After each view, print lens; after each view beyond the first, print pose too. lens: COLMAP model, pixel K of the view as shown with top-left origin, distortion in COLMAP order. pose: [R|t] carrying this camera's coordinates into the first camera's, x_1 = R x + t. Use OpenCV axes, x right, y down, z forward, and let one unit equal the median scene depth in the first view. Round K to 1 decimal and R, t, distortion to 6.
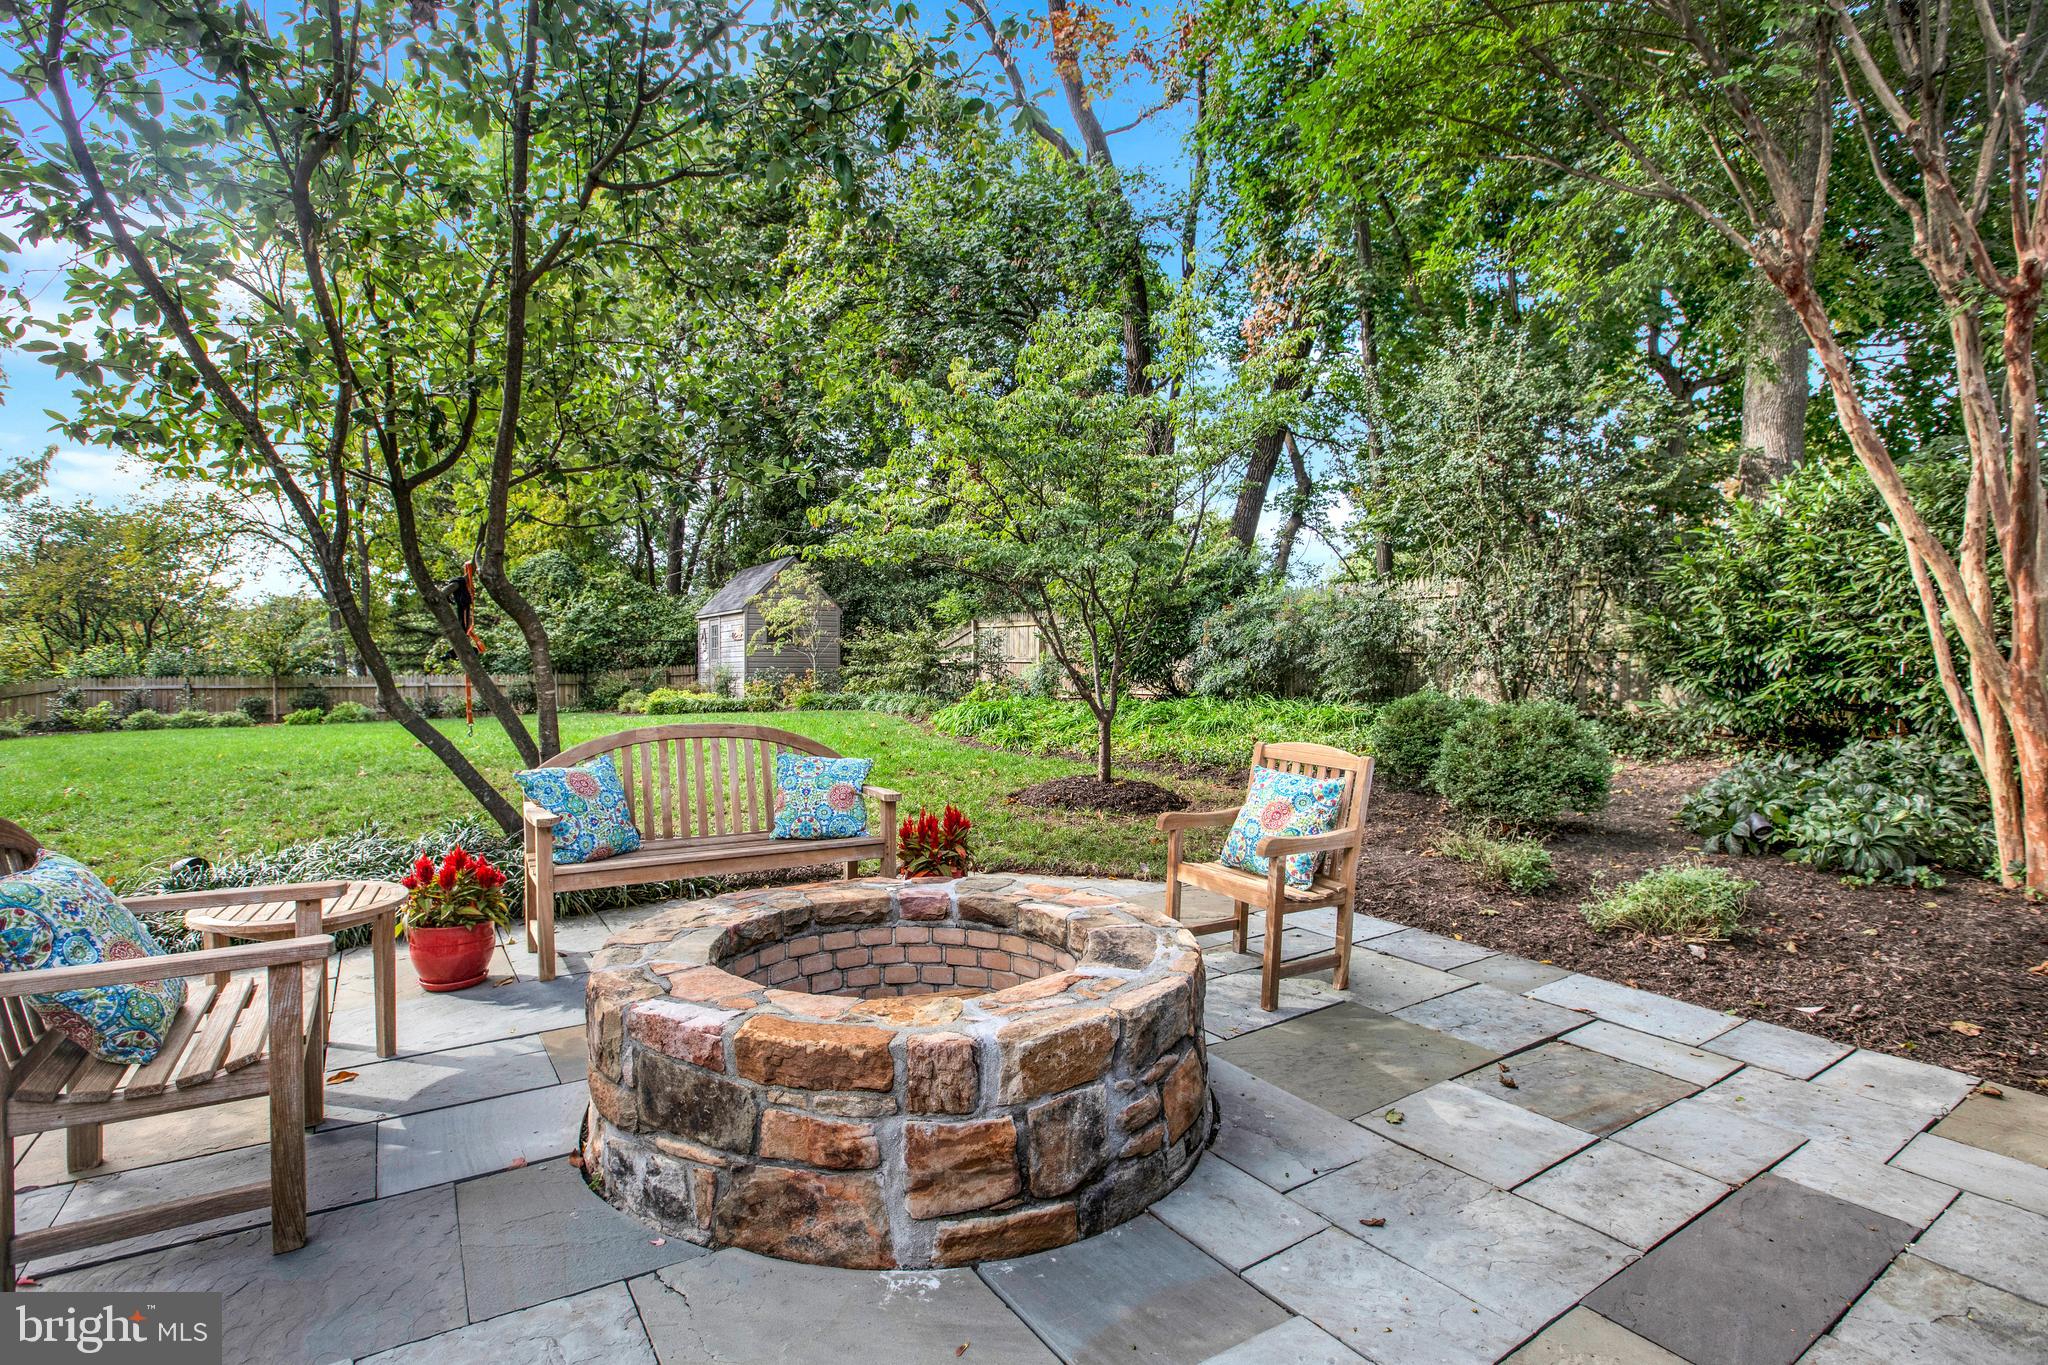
lens RADIAL K [[940.1, 0, 1024.6], [0, 940.1, 680.7], [0, 0, 1]] dist [-0.006727, -0.000723]
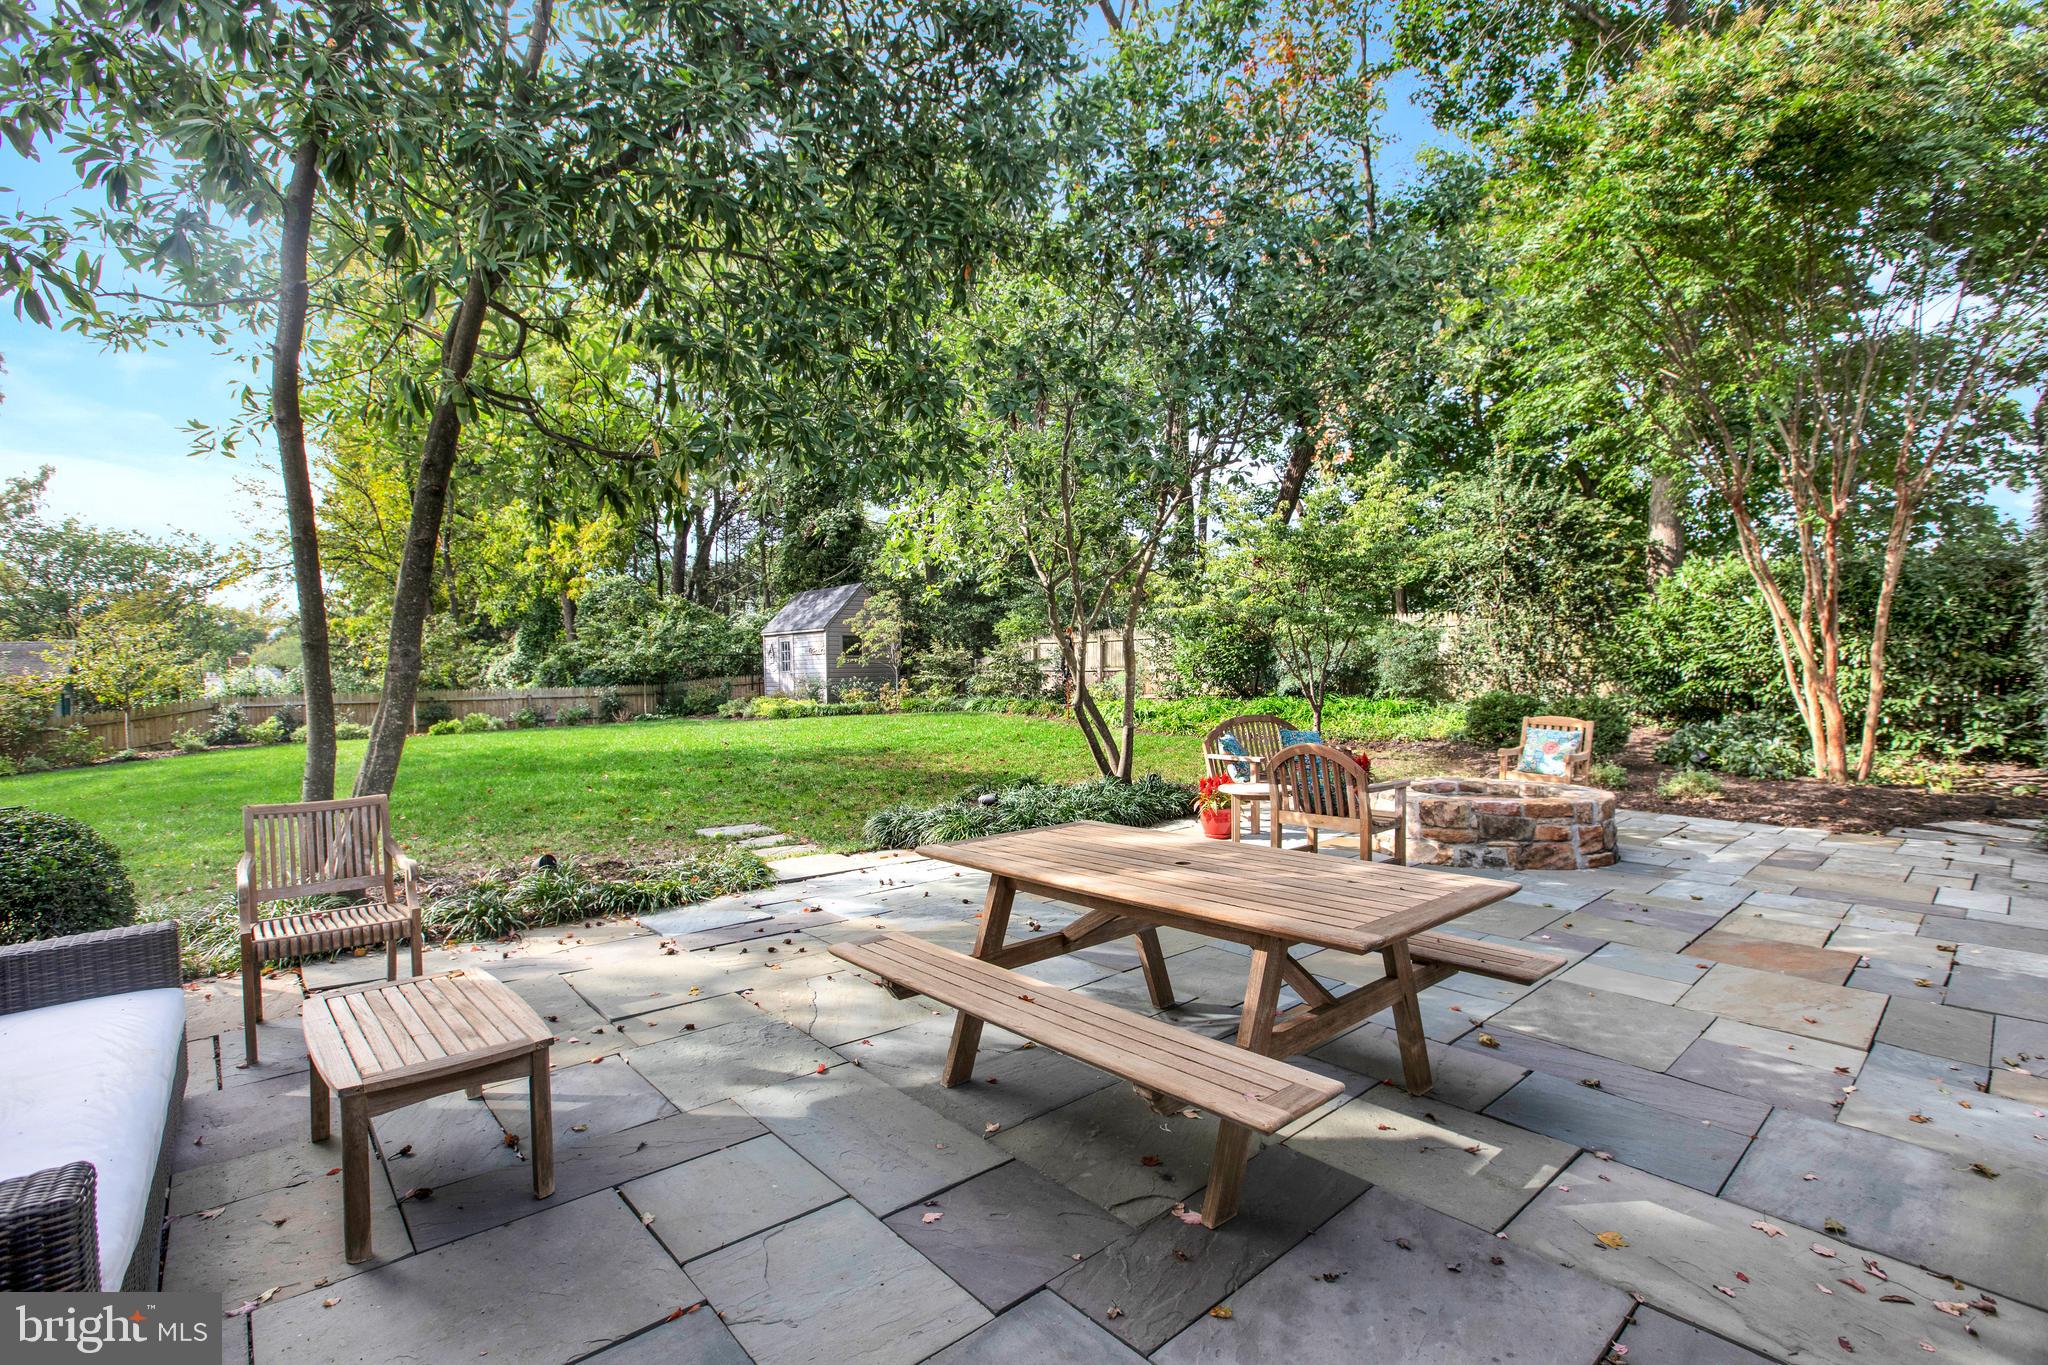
lens RADIAL K [[940.1, 0, 976.8], [0, 940.1, 706.1], [0, 0, 1]] dist [-0.006727, -0.000723]
pose [[0.990409, -0.019386, 0.136797, -0.808836], [0.015666, 0.999479, 0.028222, -0.026609], [-0.137273, -0.025809, 0.990197, -0.601823]]
